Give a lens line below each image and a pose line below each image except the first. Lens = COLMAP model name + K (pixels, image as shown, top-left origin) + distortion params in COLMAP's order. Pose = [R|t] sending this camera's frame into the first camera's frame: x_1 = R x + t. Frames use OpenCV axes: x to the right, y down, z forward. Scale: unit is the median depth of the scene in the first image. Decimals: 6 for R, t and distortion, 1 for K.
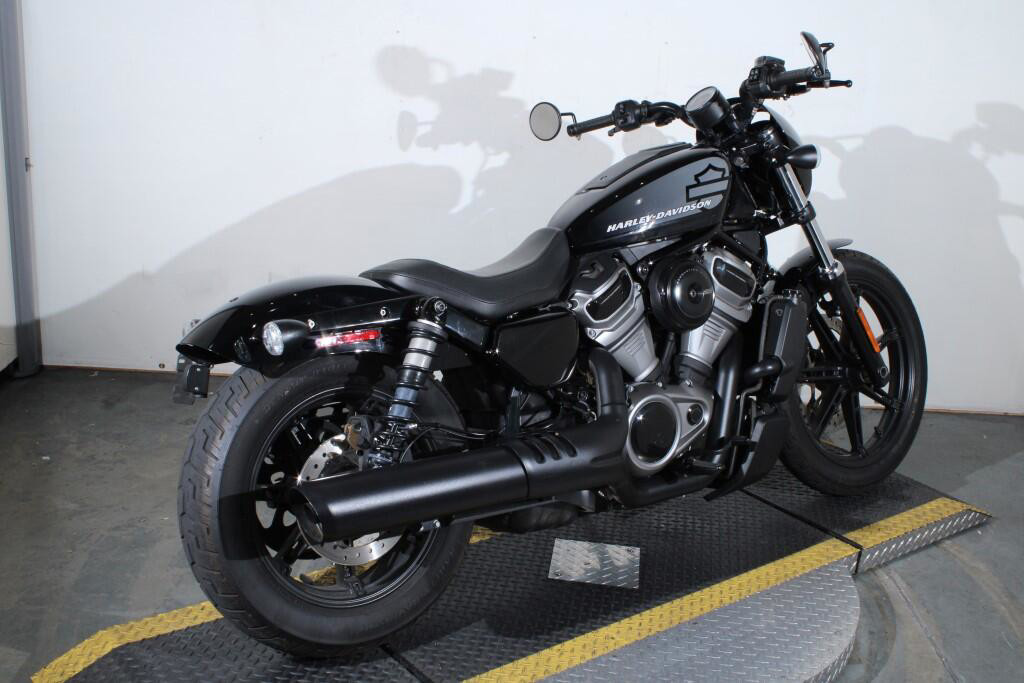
lens RADIAL K [[849.6, 0, 512.0], [0, 849.6, 341.5], [0, 0, 1]] dist [-0.157506, 0.124723]
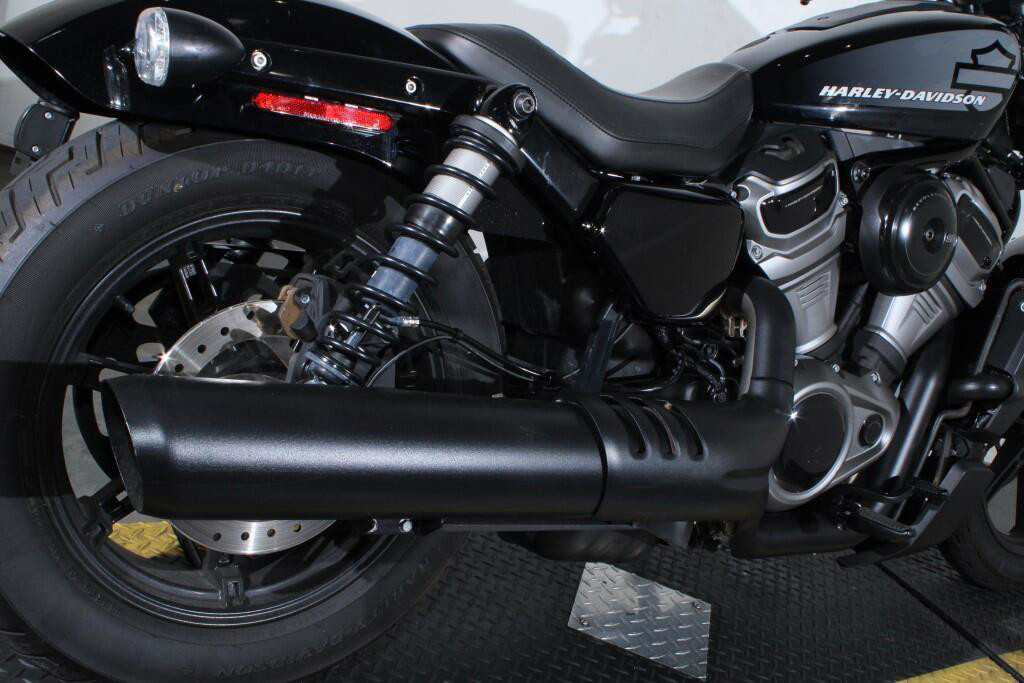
lens RADIAL K [[845.9, 0, 531.8], [0, 845.9, 316.2], [0, 0, 1]] dist [-0.148079, 0.103910]
pose [[0.965842, 0.259045, -0.006643, -0.040401], [-0.258614, 0.965220, 0.038329, 0.052931], [0.016341, -0.035302, 0.999243, 0.448868]]
